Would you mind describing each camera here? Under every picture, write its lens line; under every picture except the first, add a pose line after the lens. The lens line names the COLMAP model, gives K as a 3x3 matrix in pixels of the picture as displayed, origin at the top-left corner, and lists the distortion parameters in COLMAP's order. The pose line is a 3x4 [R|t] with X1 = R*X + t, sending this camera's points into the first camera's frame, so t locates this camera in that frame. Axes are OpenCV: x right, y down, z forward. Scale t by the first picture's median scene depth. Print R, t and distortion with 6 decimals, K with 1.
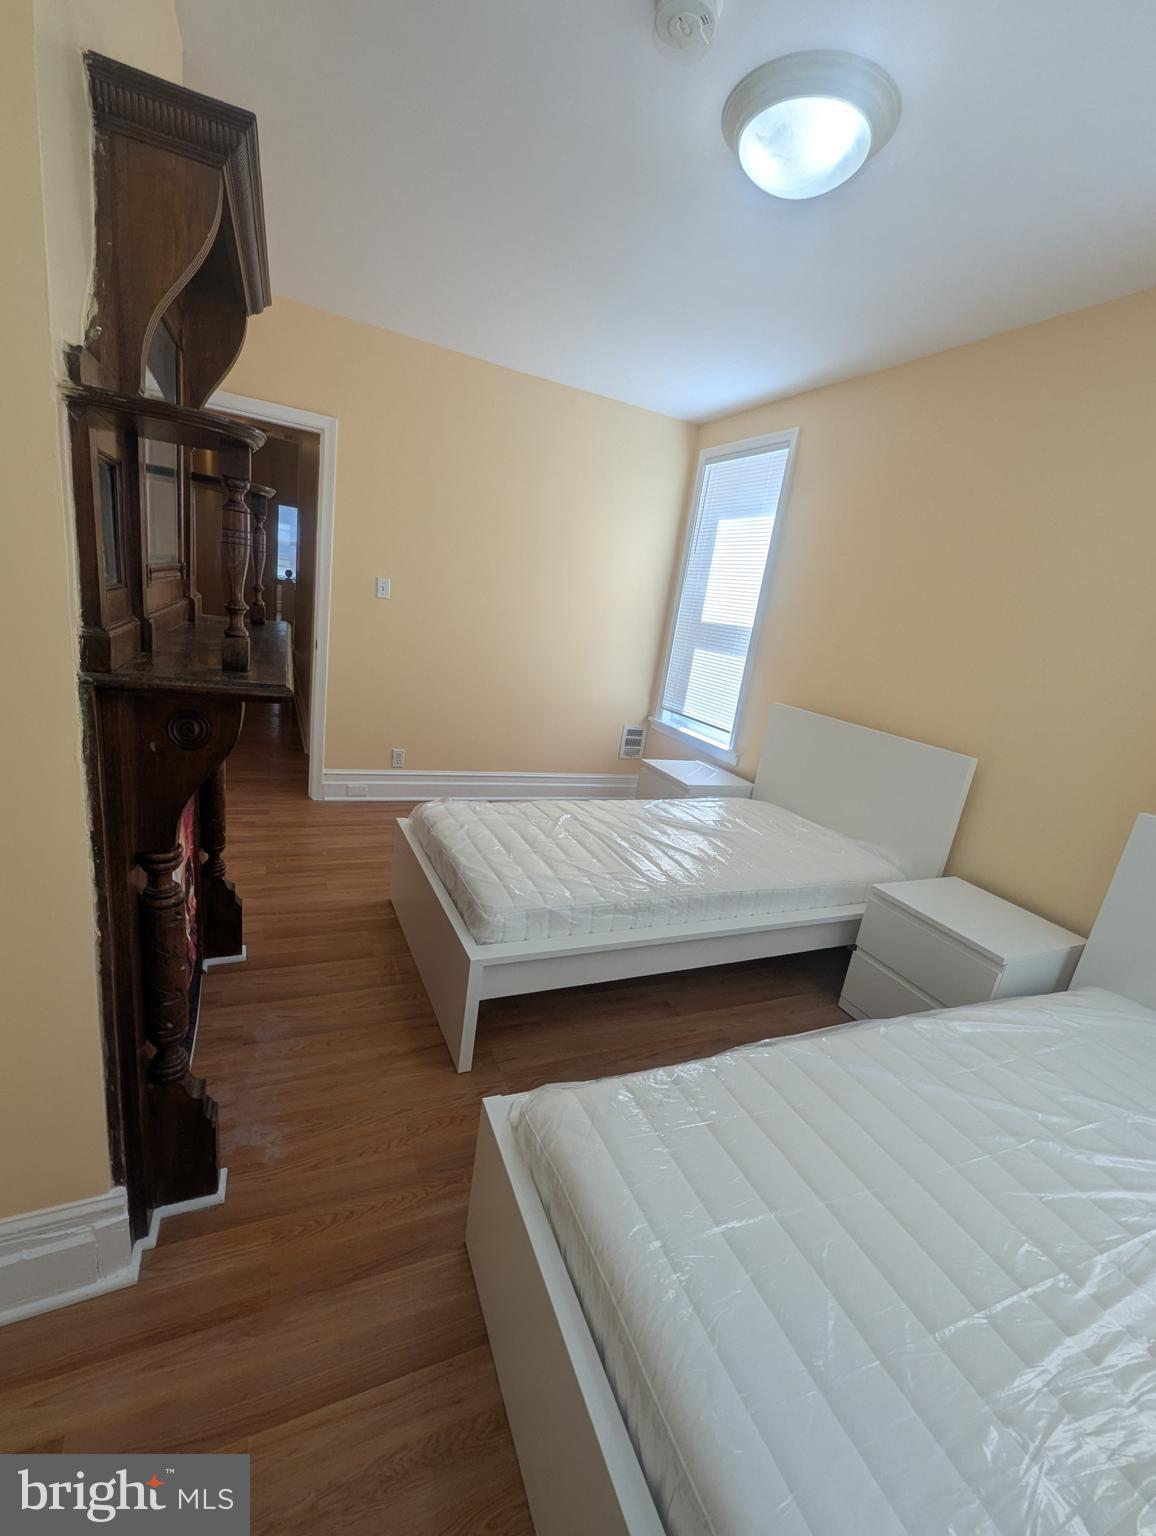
lens RADIAL K [[638.9, 0, 570.7], [0, 638.9, 770.7], [0, 0, 1]] dist [0.002089, -0.000105]
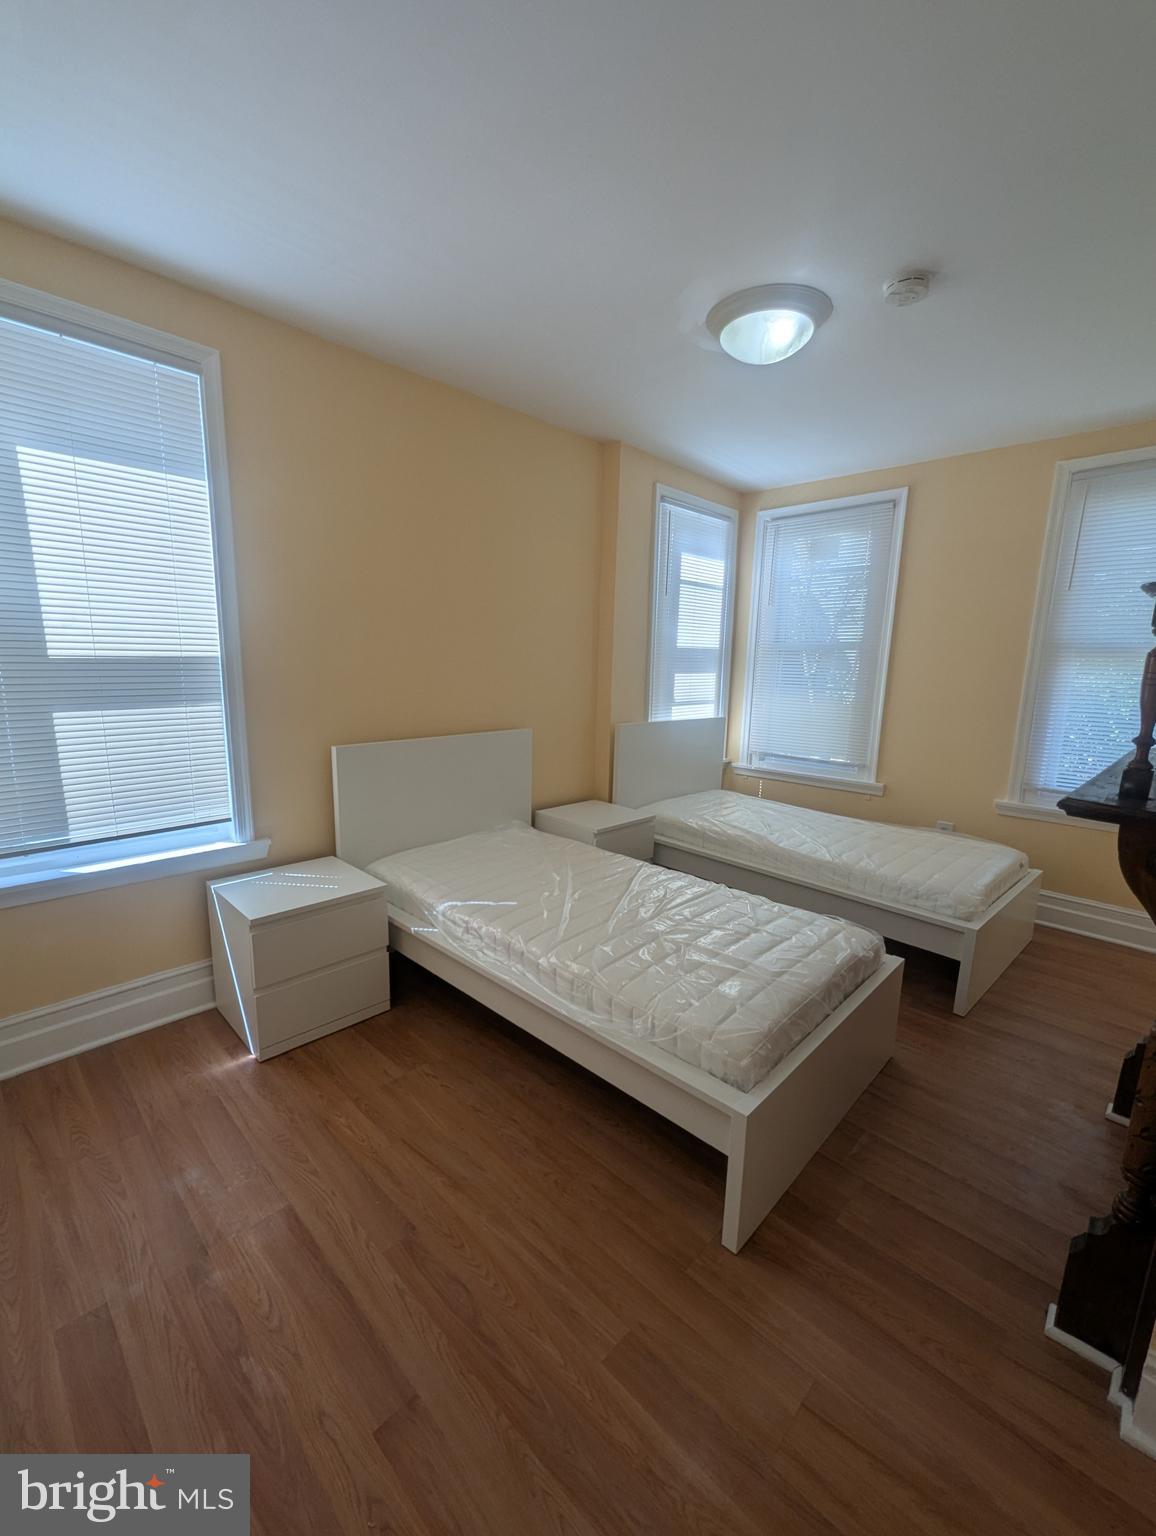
lens RADIAL K [[638.9, 0, 570.7], [0, 638.9, 770.7], [0, 0, 1]] dist [0.002089, -0.000105]
pose [[-0.343214, -0.303759, 0.888783, -0.492402], [0.165634, 0.911858, 0.375607, -0.332121], [-0.924537, 0.276127, -0.262650, 0.958676]]
